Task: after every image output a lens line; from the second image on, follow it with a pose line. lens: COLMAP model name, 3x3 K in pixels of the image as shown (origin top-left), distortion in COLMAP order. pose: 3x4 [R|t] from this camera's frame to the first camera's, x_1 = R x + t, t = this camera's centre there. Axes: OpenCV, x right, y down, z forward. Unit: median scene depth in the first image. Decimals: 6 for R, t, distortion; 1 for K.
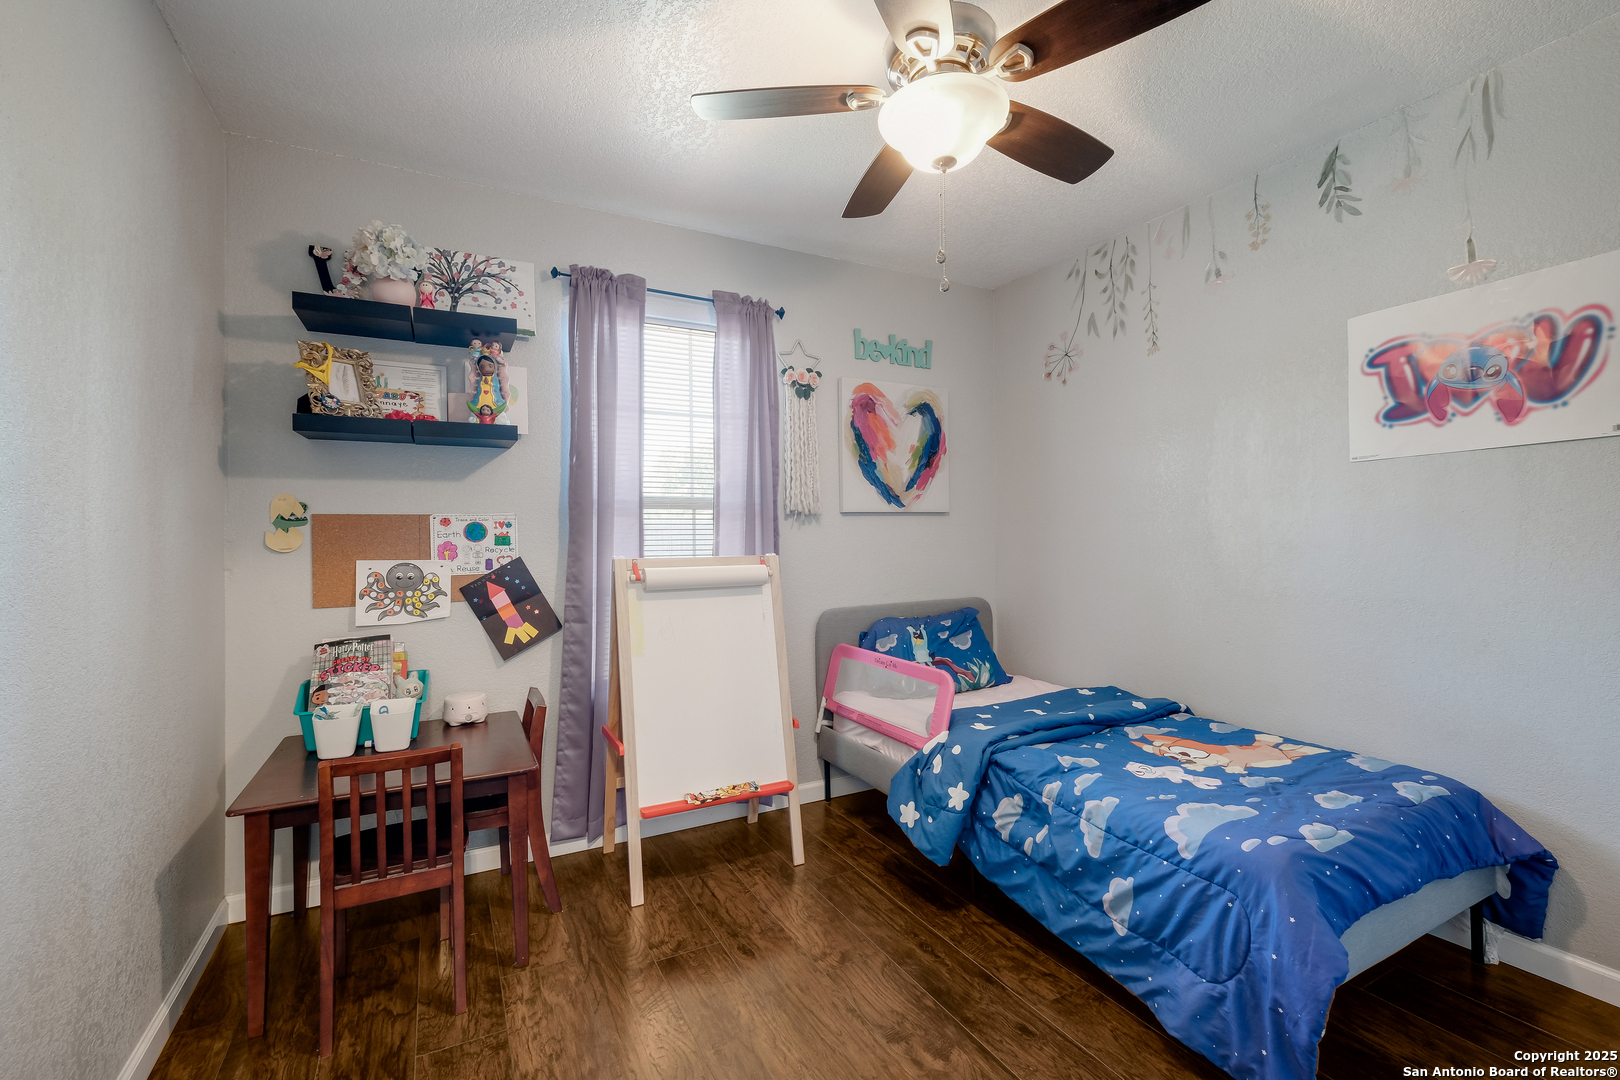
lens RADIAL K [[697.5, 0, 805.8], [0, 697.5, 536.8], [0, 0, 1]] dist [-0.008204, 0.000422]
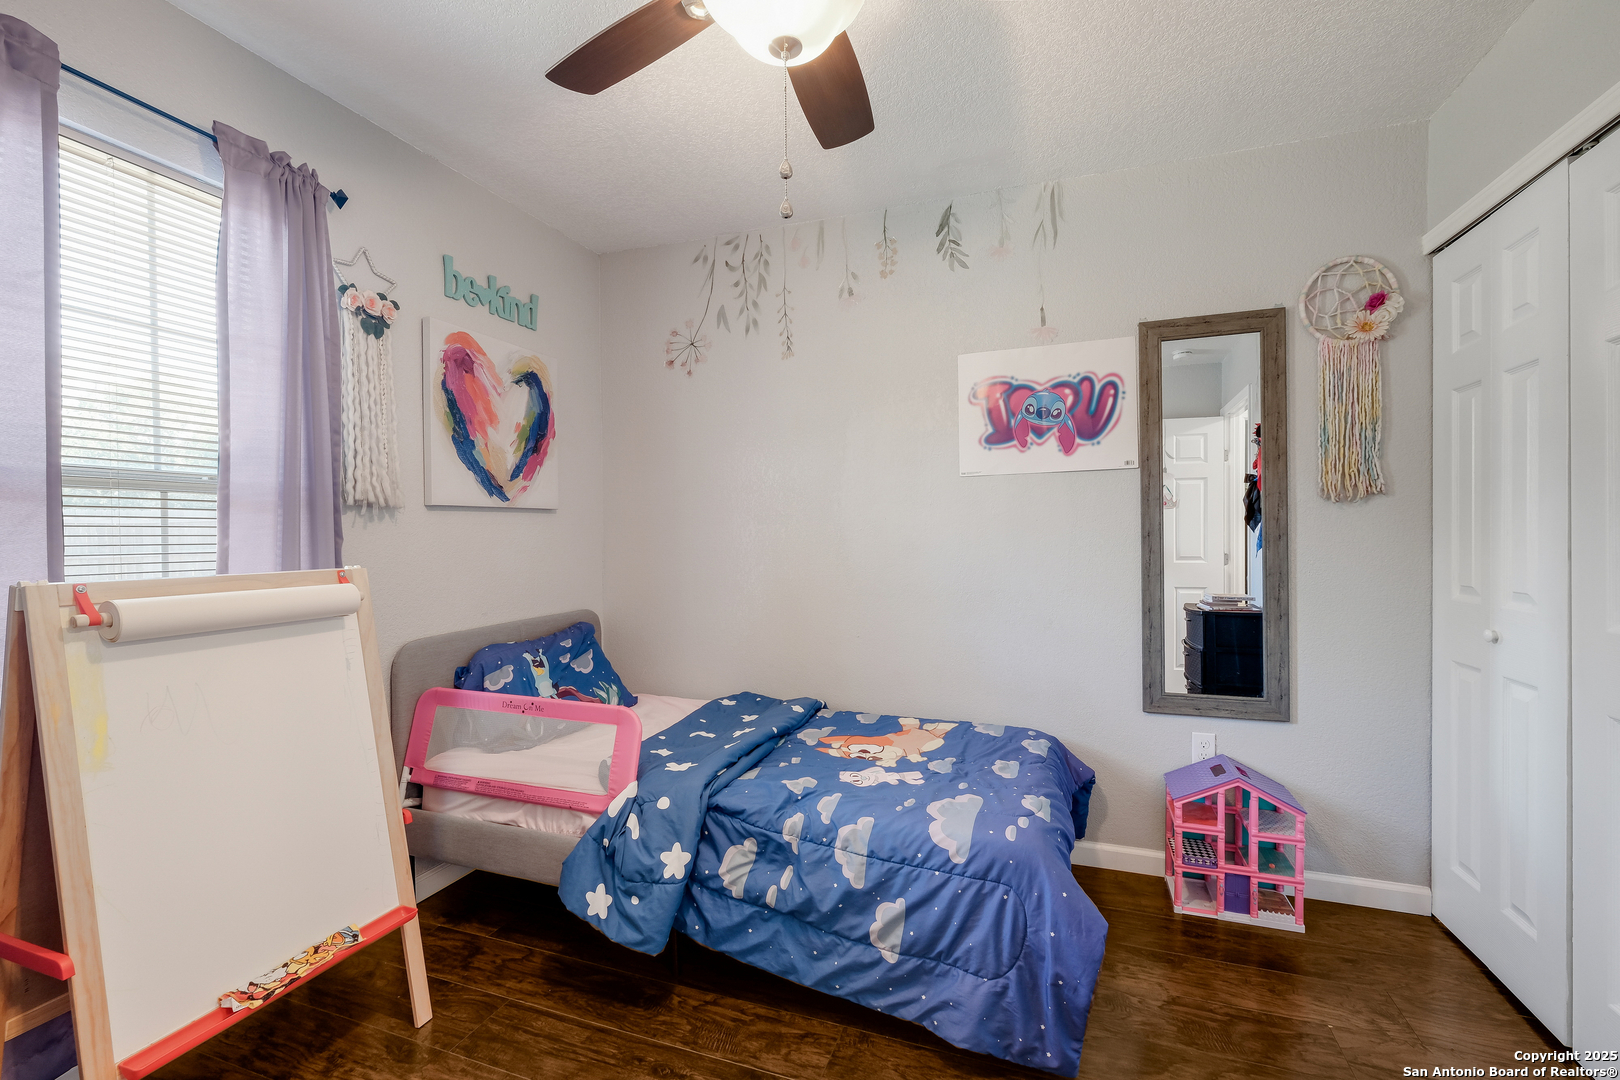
lens RADIAL K [[697.7, 0, 813.4], [0, 697.7, 543.1], [0, 0, 1]] dist [-0.001224, -0.000289]
pose [[0.740231, -0.004674, 0.672336, -0.184091], [-0.001812, 0.999958, 0.008947, -0.004072], [-0.672350, -0.007841, 0.740192, 0.263599]]
